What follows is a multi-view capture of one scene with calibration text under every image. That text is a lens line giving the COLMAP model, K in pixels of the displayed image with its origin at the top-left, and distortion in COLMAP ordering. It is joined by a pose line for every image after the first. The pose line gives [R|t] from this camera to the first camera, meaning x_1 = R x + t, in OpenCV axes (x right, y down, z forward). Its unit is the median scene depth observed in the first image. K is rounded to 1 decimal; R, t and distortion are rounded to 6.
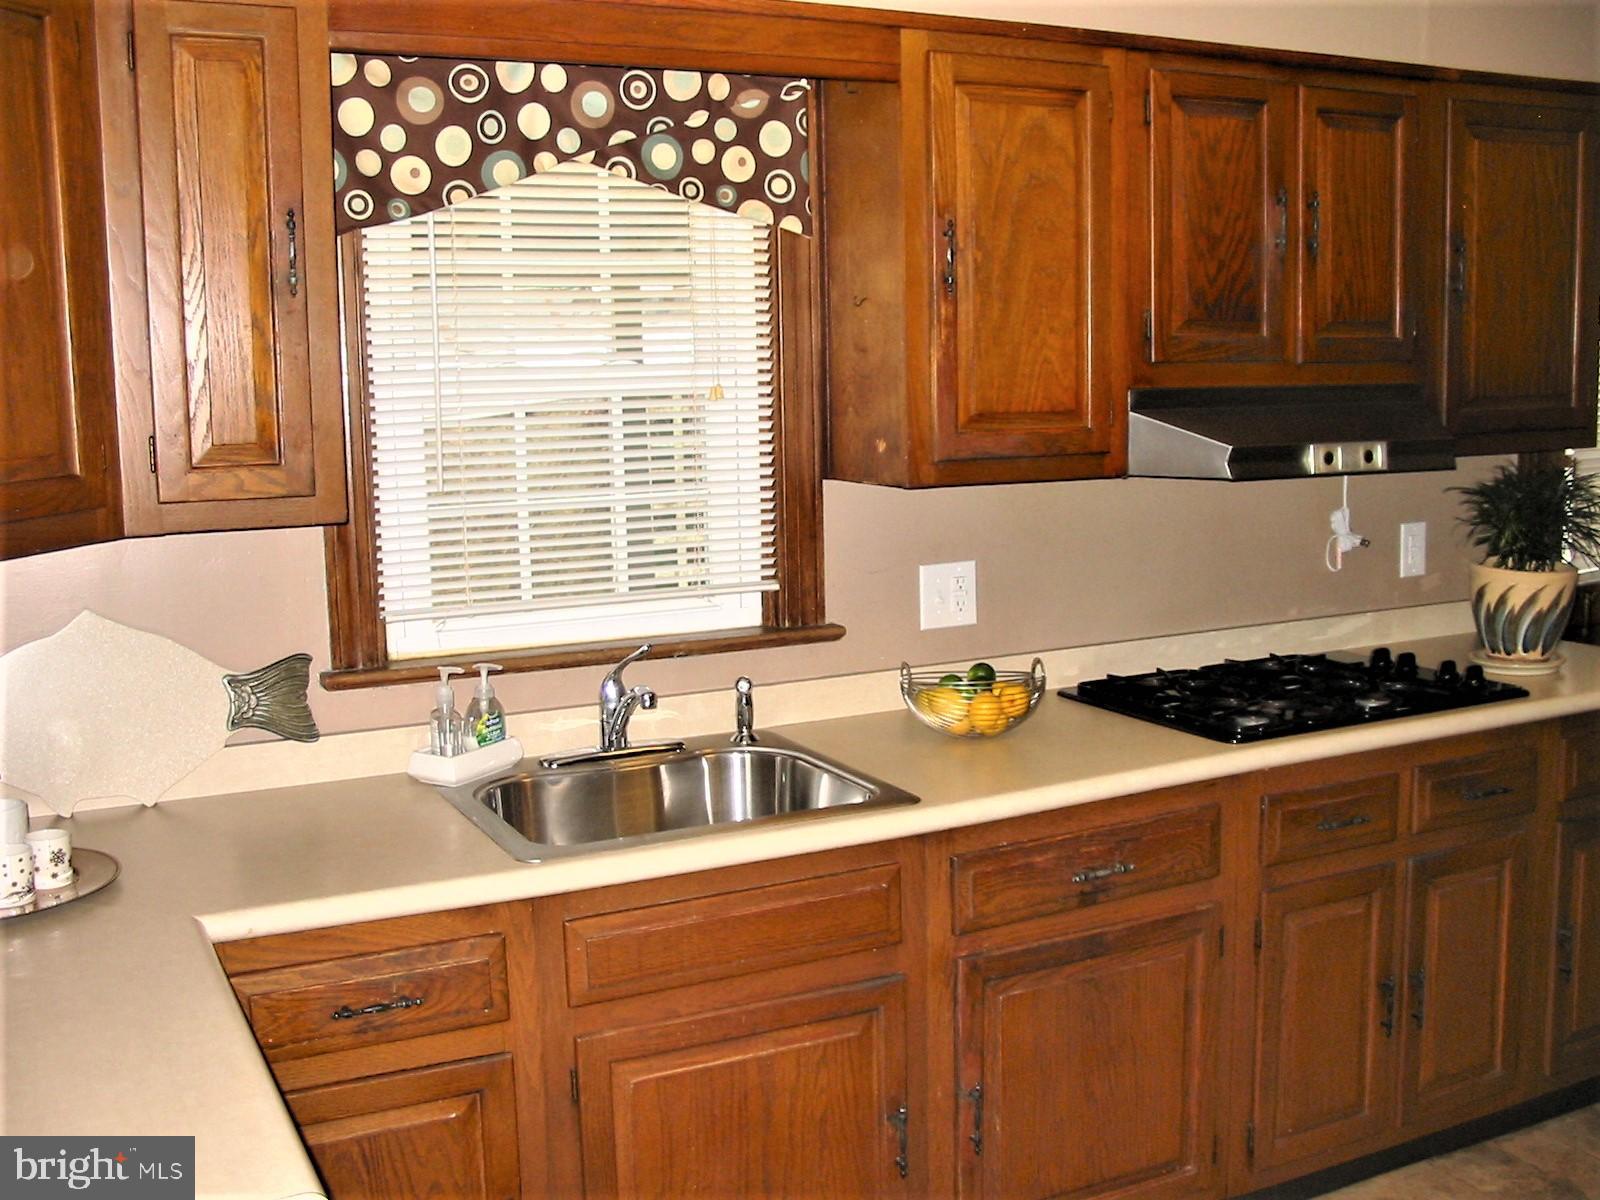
lens RADIAL K [[1673.2, 0, 800.0], [0, 1673.2, 600.0], [0, 0, 1]] dist [-0.181763, 0.209629]
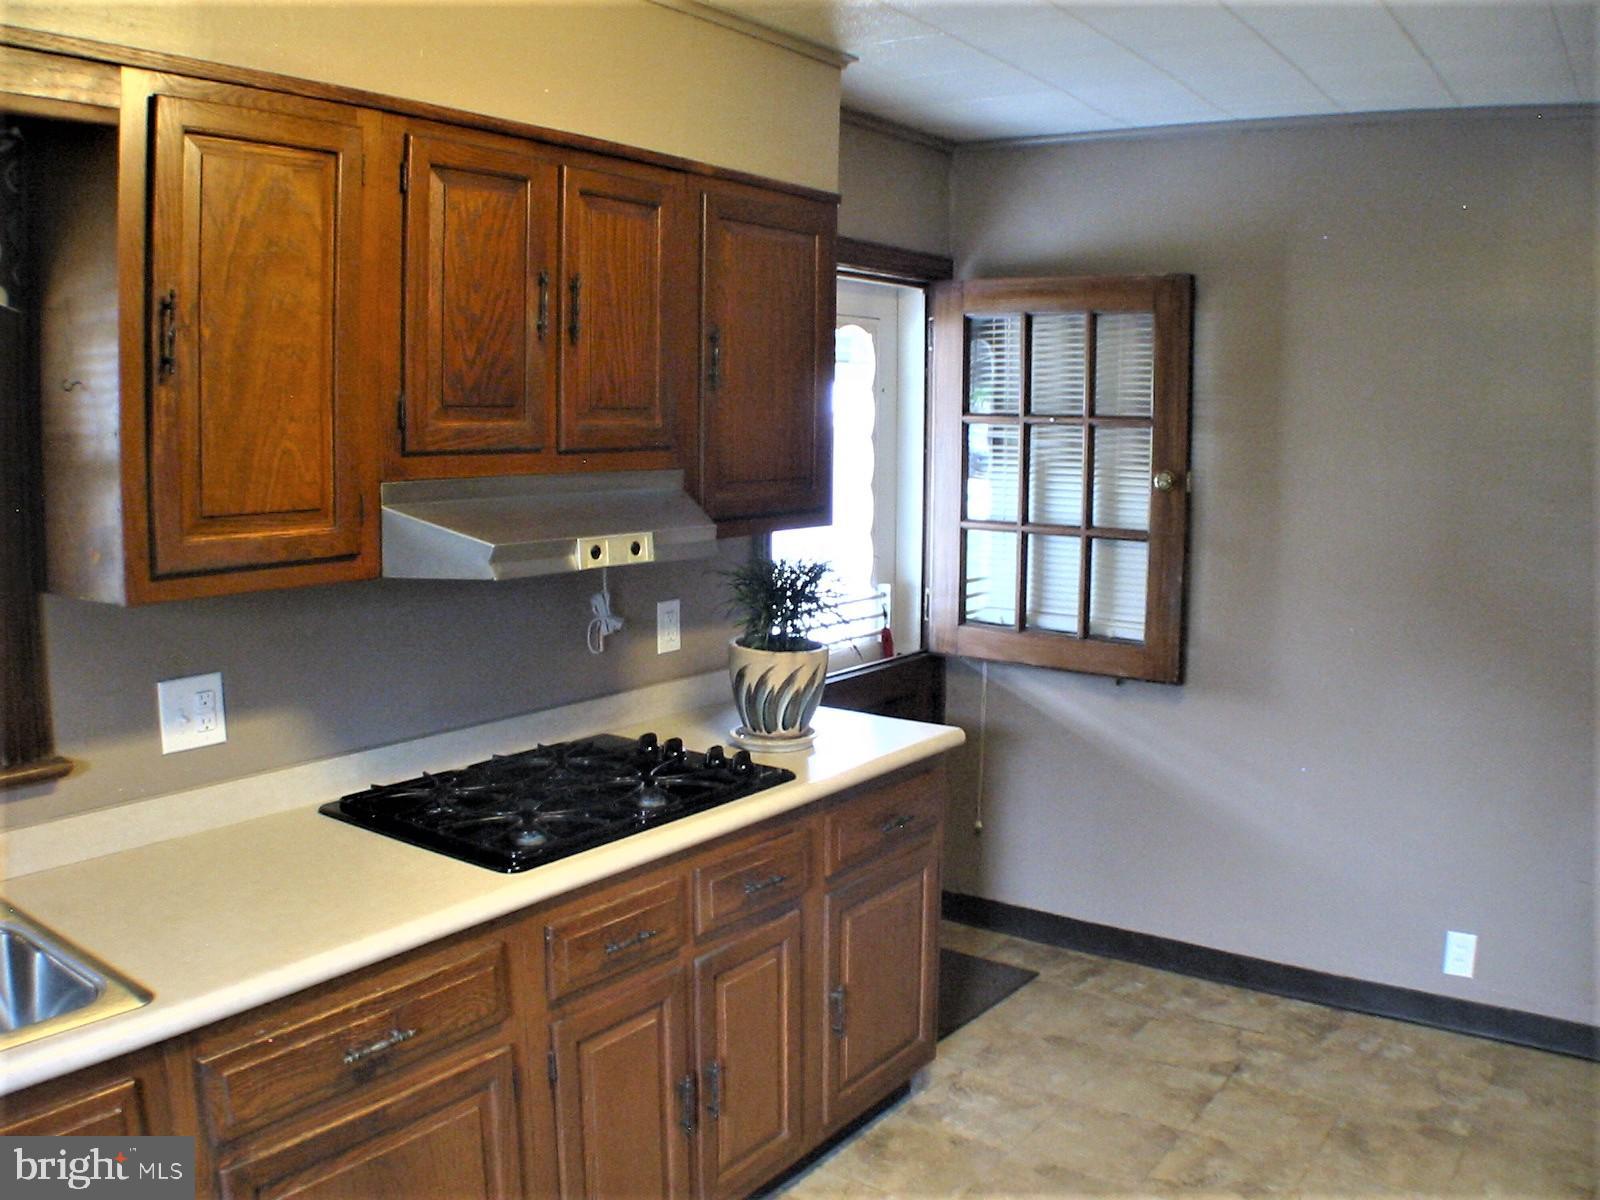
lens RADIAL K [[1348.0, 0, 800.0], [0, 1348.0, 600.0], [0, 0, 1]] dist [-0.287427, 0.143051]
pose [[0.884224, -0.032033, 0.465963, 0.067684], [0.037620, 0.999289, -0.002691, -0.053168], [-0.465545, 0.019909, 0.884800, 0.270141]]
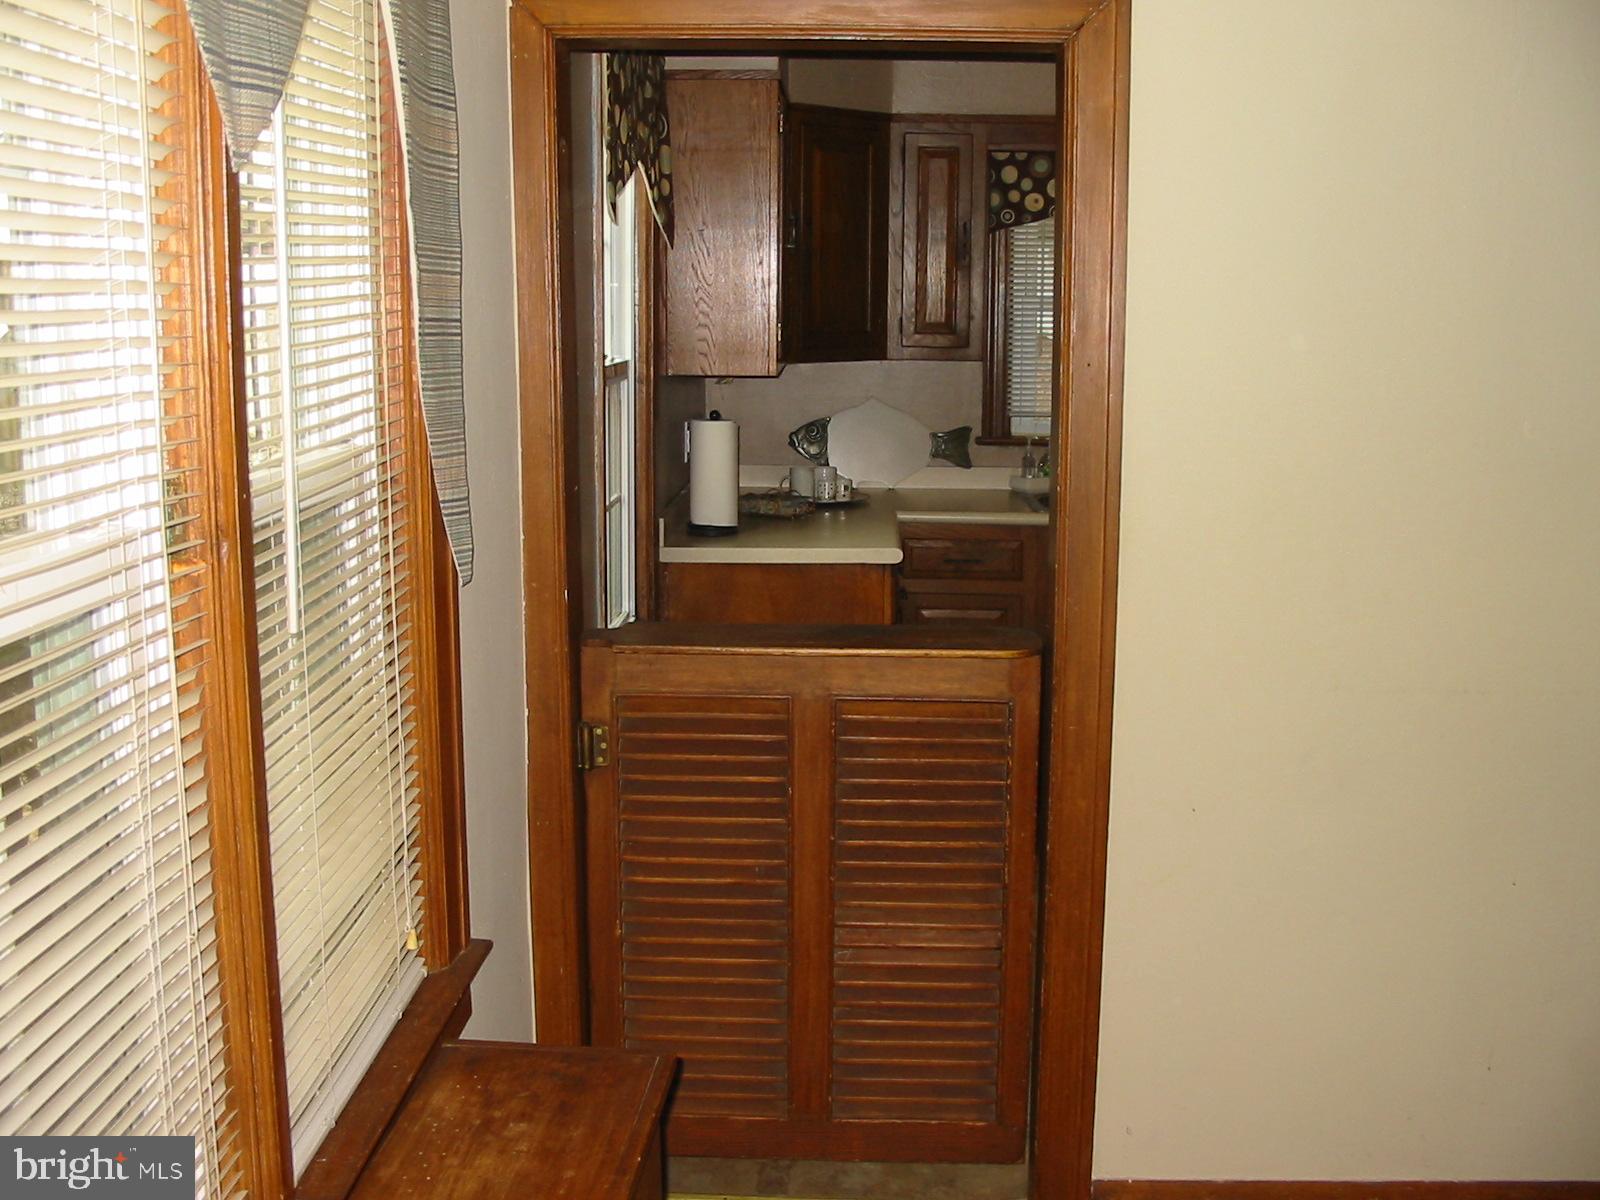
lens RADIAL K [[1673.2, 0, 800.0], [0, 1673.2, 600.0], [0, 0, 1]] dist [-0.181763, 0.209629]
pose [[0.871507, 0.108833, -0.478154, 0.504921], [-0.091865, 0.994033, 0.058815, 0.133400], [0.481702, -0.007332, 0.876304, -0.888522]]
